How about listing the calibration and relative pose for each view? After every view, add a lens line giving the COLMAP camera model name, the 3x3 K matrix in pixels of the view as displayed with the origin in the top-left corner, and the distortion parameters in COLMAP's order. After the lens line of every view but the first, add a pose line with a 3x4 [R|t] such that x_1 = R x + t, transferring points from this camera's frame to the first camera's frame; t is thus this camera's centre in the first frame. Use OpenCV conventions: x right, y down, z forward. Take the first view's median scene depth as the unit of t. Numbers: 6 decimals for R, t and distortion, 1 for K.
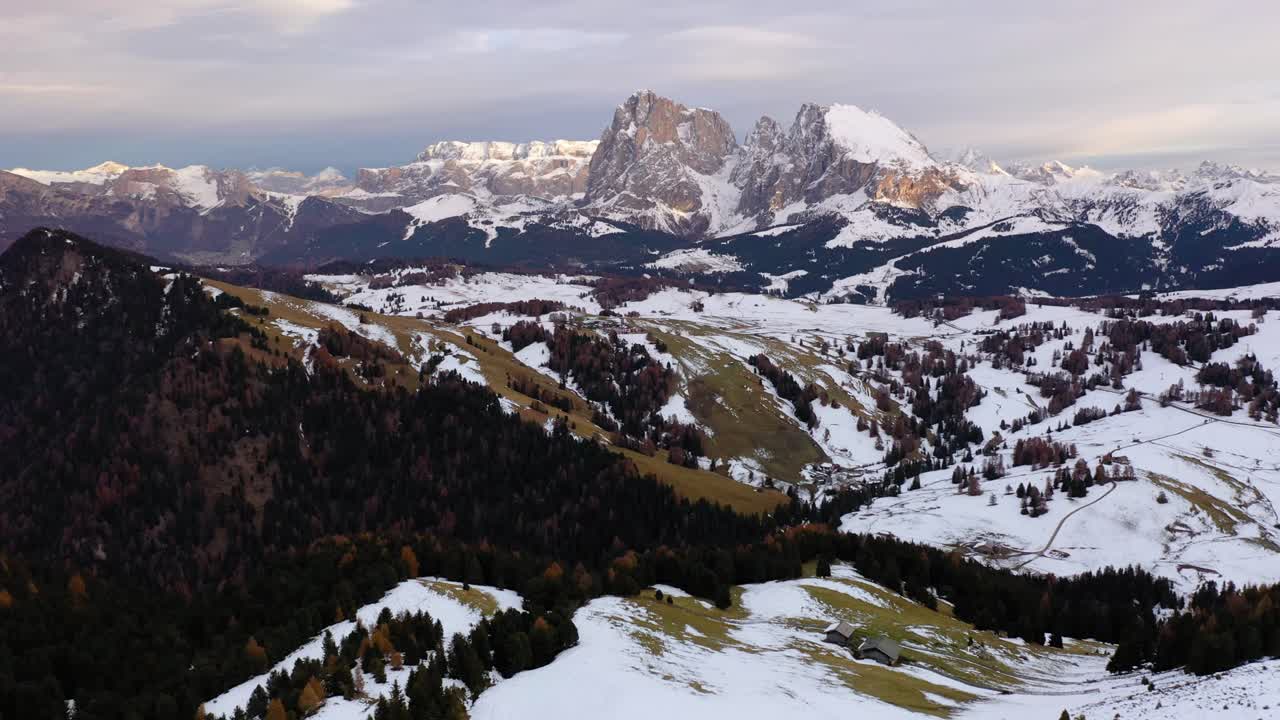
lens RADIAL K [[873.8, 0, 640.0], [0, 873.8, 360.0], [0, 0, 1]] dist [0.001746, 0.001110]
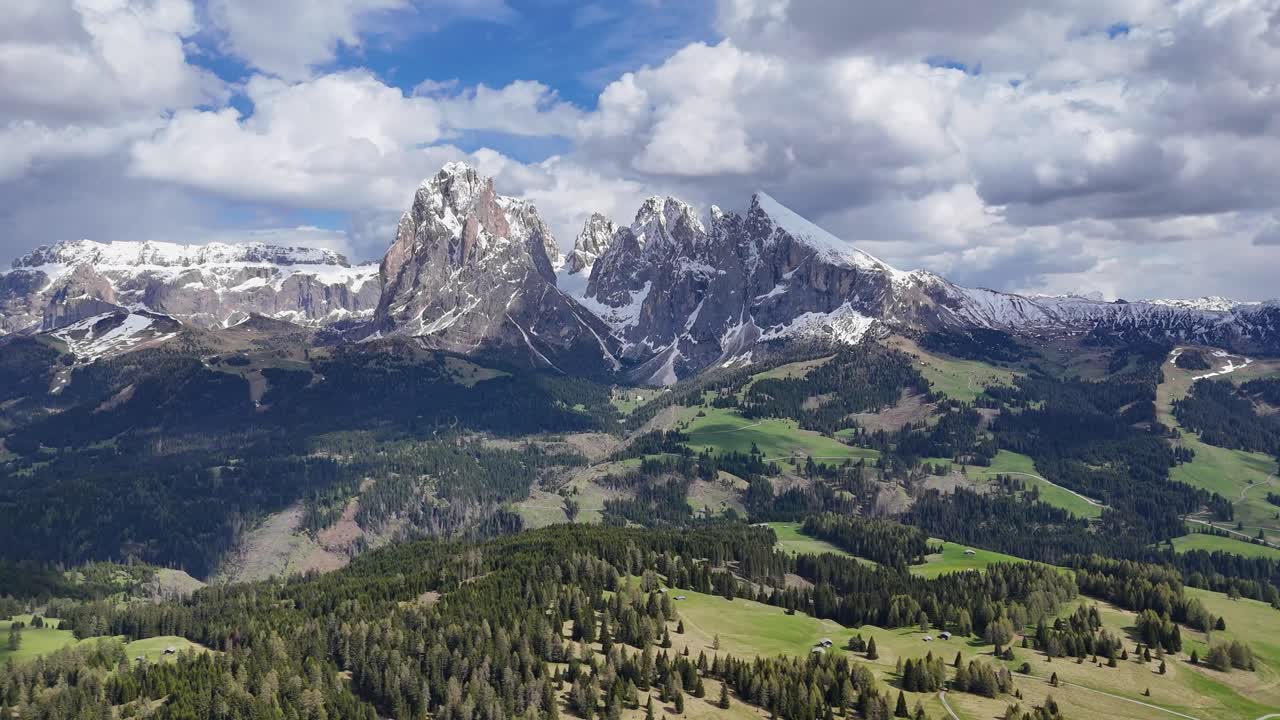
lens RADIAL K [[873.8, 0, 640.0], [0, 873.8, 360.0], [0, 0, 1]] dist [0.001746, 0.001110]
pose [[0.921385, -0.018278, 0.388221, -0.080918], [0.070090, 0.990330, -0.119722, -0.038214], [-0.382278, 0.137520, 0.913757, 0.202649]]
